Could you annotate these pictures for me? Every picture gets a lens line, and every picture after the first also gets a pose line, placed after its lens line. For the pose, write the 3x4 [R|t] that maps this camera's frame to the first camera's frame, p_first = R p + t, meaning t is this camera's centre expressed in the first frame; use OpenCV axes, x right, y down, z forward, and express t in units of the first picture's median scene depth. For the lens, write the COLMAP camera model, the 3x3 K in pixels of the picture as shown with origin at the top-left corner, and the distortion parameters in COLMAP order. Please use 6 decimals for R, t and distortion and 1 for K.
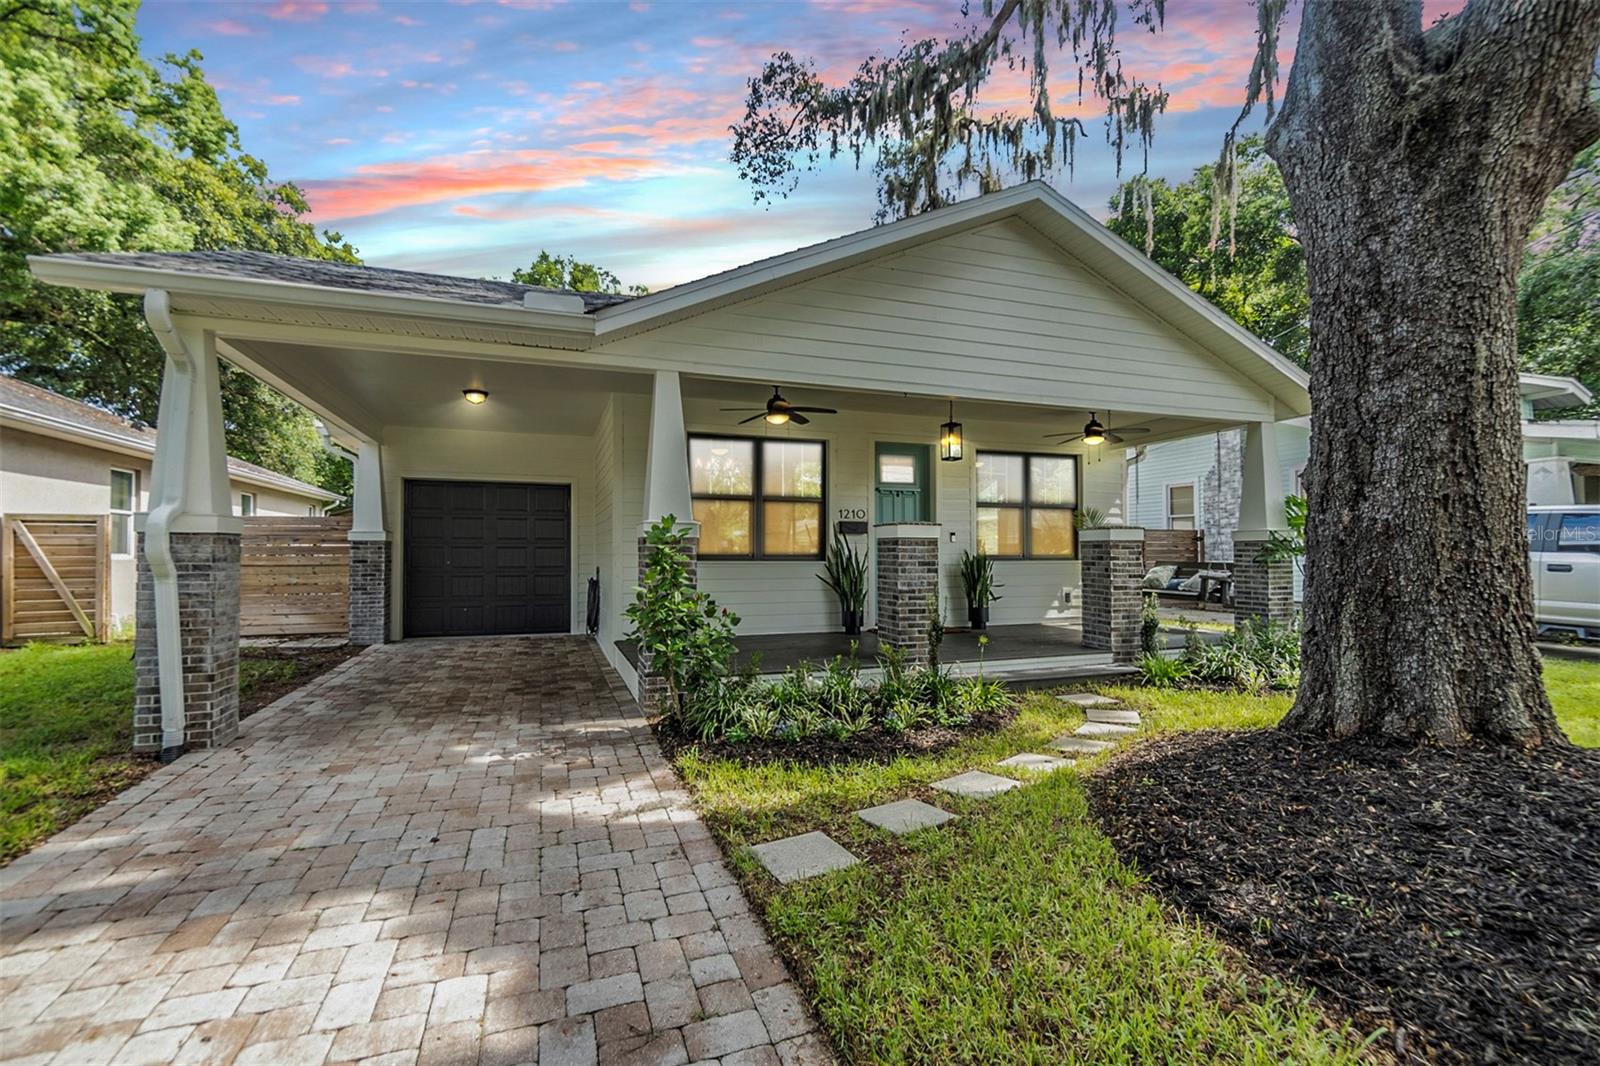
lens RADIAL K [[698.2, 0, 800.4], [0, 698.2, 538.4], [0, 0, 1]] dist [-0.002074, -0.000422]
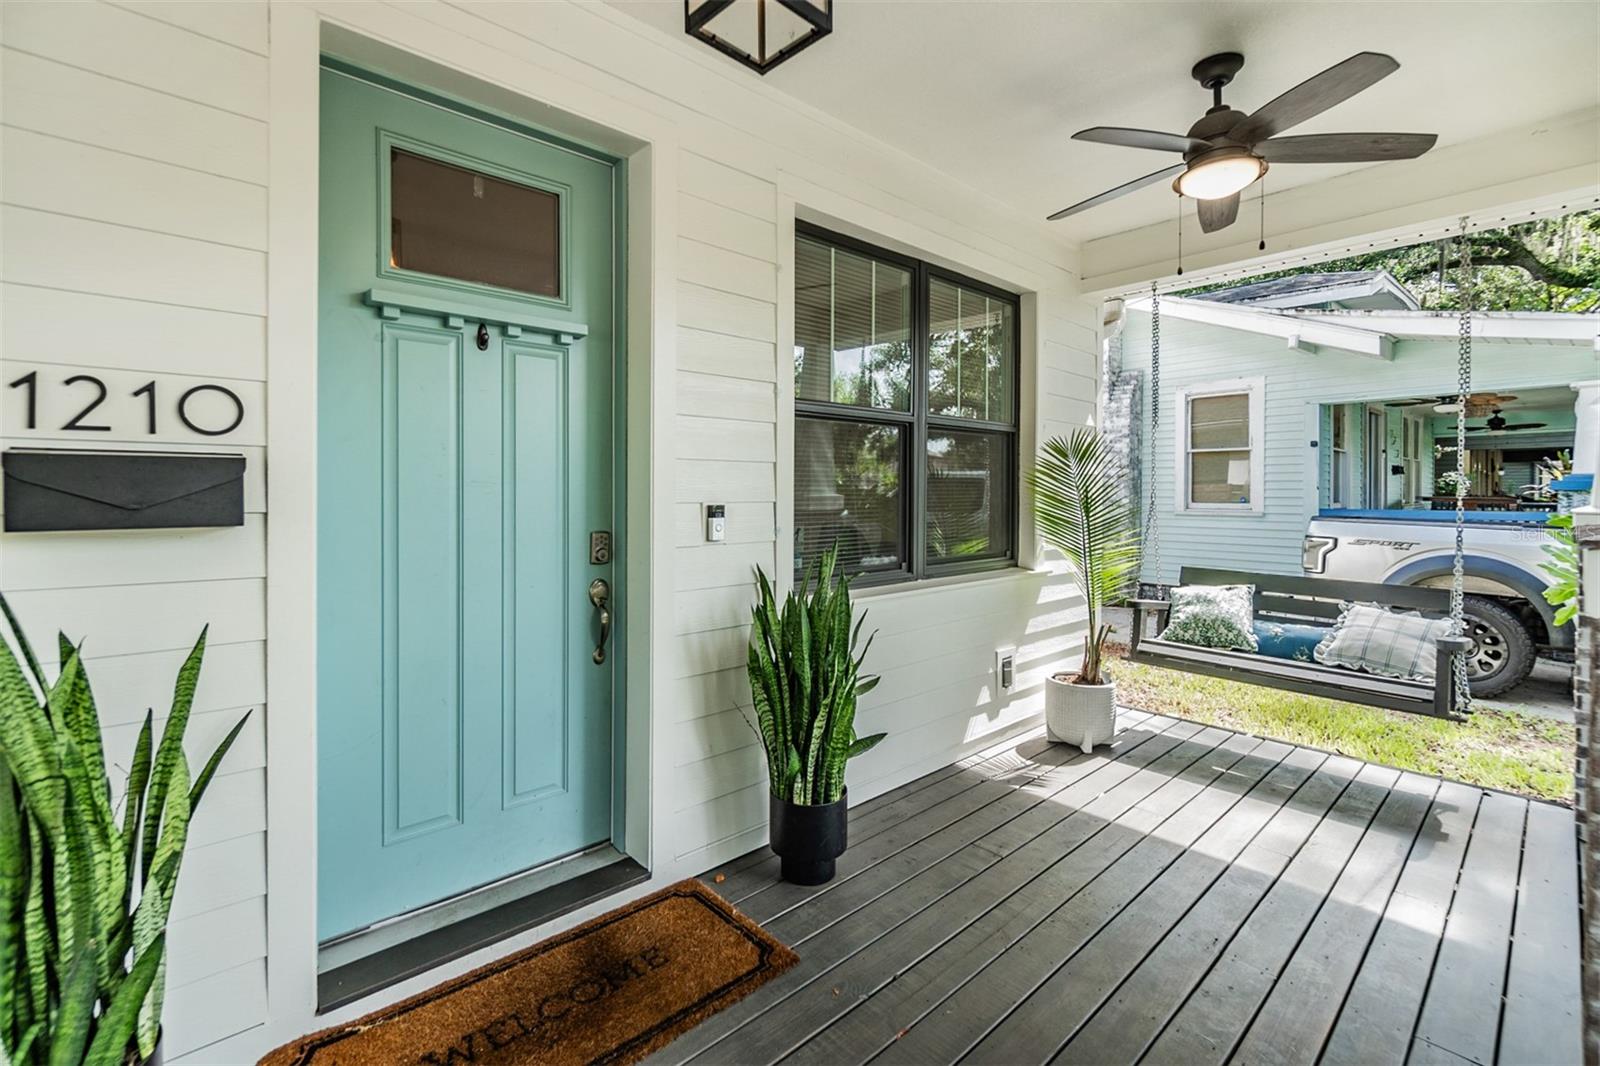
lens RADIAL K [[698.2, 0, 786.6], [0, 698.2, 491.3], [0, 0, 1]] dist [-0.002074, -0.000422]
pose [[0.931630, 0.003568, 0.363391, 0.154482], [-0.010933, 0.999774, 0.018215, -0.019178], [-0.363244, -0.020942, 0.931459, 0.776123]]
